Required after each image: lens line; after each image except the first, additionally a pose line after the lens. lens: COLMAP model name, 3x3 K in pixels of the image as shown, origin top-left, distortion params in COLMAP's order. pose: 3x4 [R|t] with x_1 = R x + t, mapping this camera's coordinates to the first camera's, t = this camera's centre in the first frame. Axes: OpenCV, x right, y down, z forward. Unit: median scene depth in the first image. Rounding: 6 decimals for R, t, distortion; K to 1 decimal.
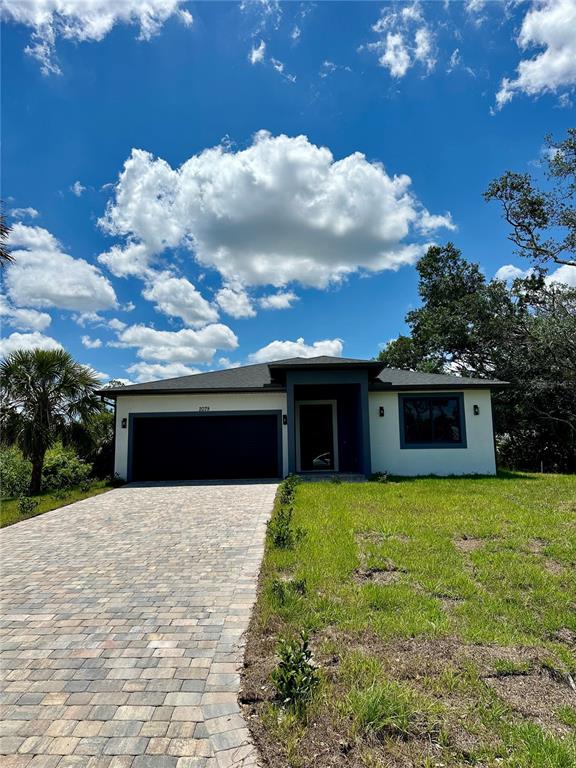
lens RADIAL K [[533.8, 0, 285.5], [0, 533.8, 380.6], [0, 0, 1]] dist [0.096616, -0.109214]
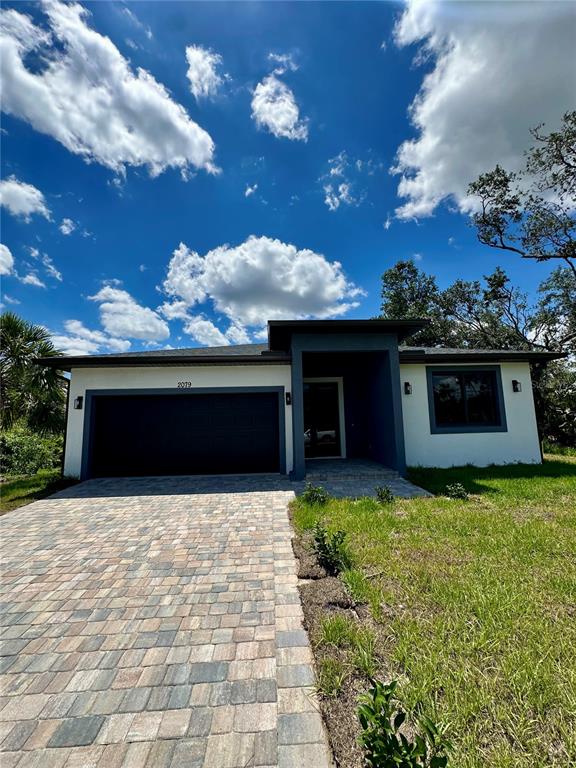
lens RADIAL K [[273.2, 0, 287.1], [0, 273.2, 408.6], [0, 0, 1]] dist [-0.000086, -0.000007]
pose [[0.997236, -0.003427, 0.074213, -0.032392], [-0.003263, 0.995951, 0.089844, 0.049410], [-0.074221, -0.089838, 0.993187, 0.567752]]
